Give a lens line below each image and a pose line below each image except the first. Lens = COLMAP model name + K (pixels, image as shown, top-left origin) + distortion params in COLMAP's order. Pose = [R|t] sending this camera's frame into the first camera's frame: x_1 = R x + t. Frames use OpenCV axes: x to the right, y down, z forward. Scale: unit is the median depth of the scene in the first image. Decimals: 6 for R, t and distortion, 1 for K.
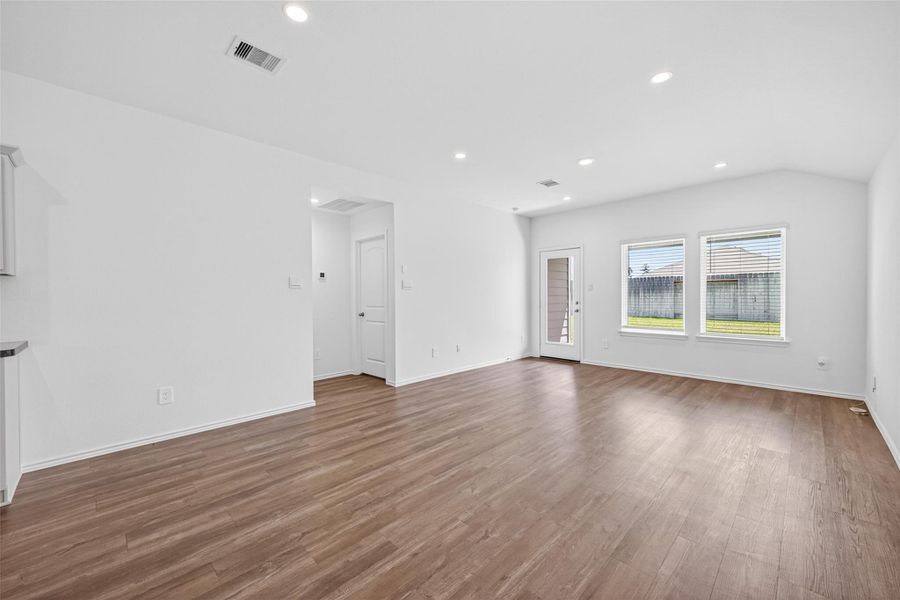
lens RADIAL K [[354.0, 0, 449.8], [0, 354.0, 300.2], [0, 0, 1]] dist [0.009731, -0.000920]
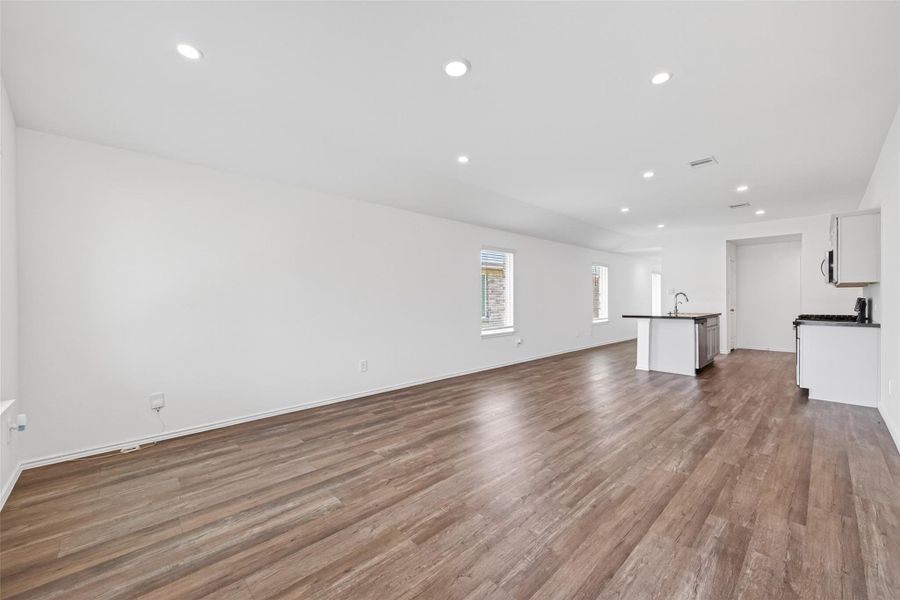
lens RADIAL K [[354.0, 0, 451.2], [0, 354.0, 299.5], [0, 0, 1]] dist [0.009731, -0.000920]
pose [[-0.999673, 0.010815, 0.023158, 0.568948], [0.011084, 0.999872, 0.011540, -0.026493], [-0.023030, 0.011793, -0.999665, 2.371361]]
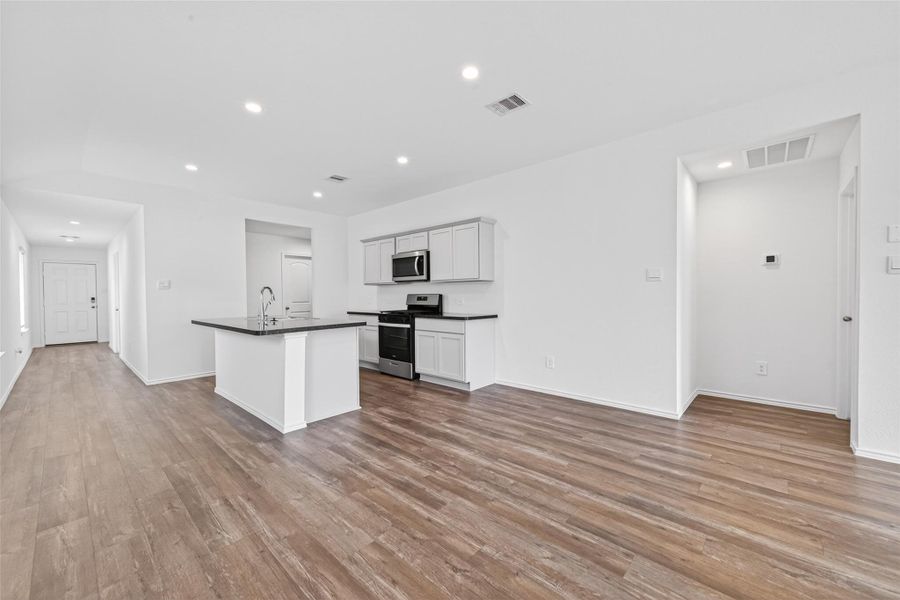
lens RADIAL K [[354.0, 0, 452.5], [0, 354.0, 299.8], [0, 0, 1]] dist [0.009731, -0.000920]
pose [[0.047271, 0.023496, -0.998606, 0.622704], [-0.001629, 0.999724, 0.023445, -0.007713], [0.998881, 0.000518, 0.047297, 0.622336]]
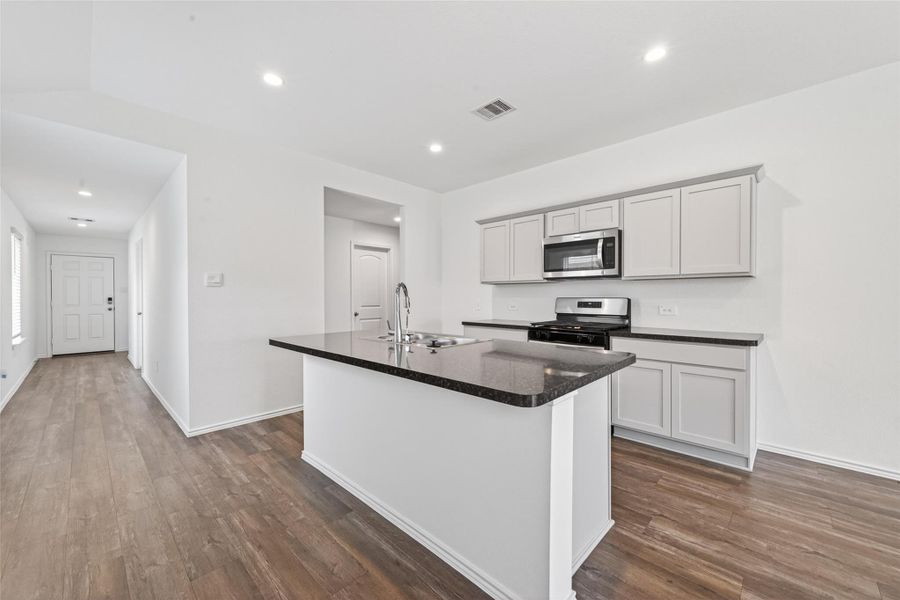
lens RADIAL K [[354.0, 0, 453.9], [0, 354.0, 299.4], [0, 0, 1]] dist [0.009731, -0.000920]
pose [[0.022788, 0.016228, -0.999609, -0.072976], [-0.010244, 0.999820, 0.015997, -0.002406], [0.999688, 0.009876, 0.022950, -0.001648]]
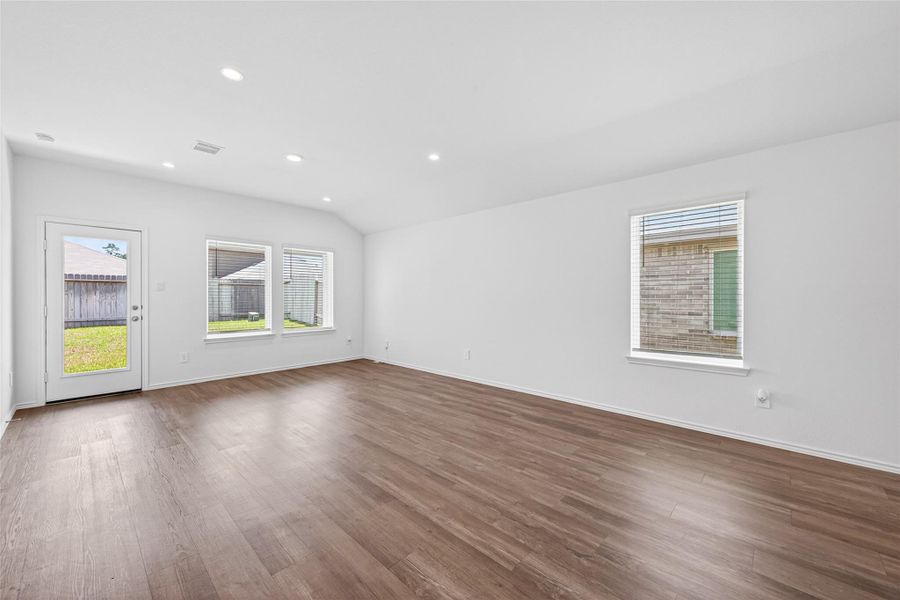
lens RADIAL K [[354.0, 0, 452.7], [0, 354.0, 298.5], [0, 0, 1]] dist [0.009731, -0.000920]
pose [[-0.028687, 0.002983, 0.999584, -0.881232], [0.010889, 0.999937, -0.002671, -0.004966], [-0.999529, 0.010808, -0.028717, 0.899165]]
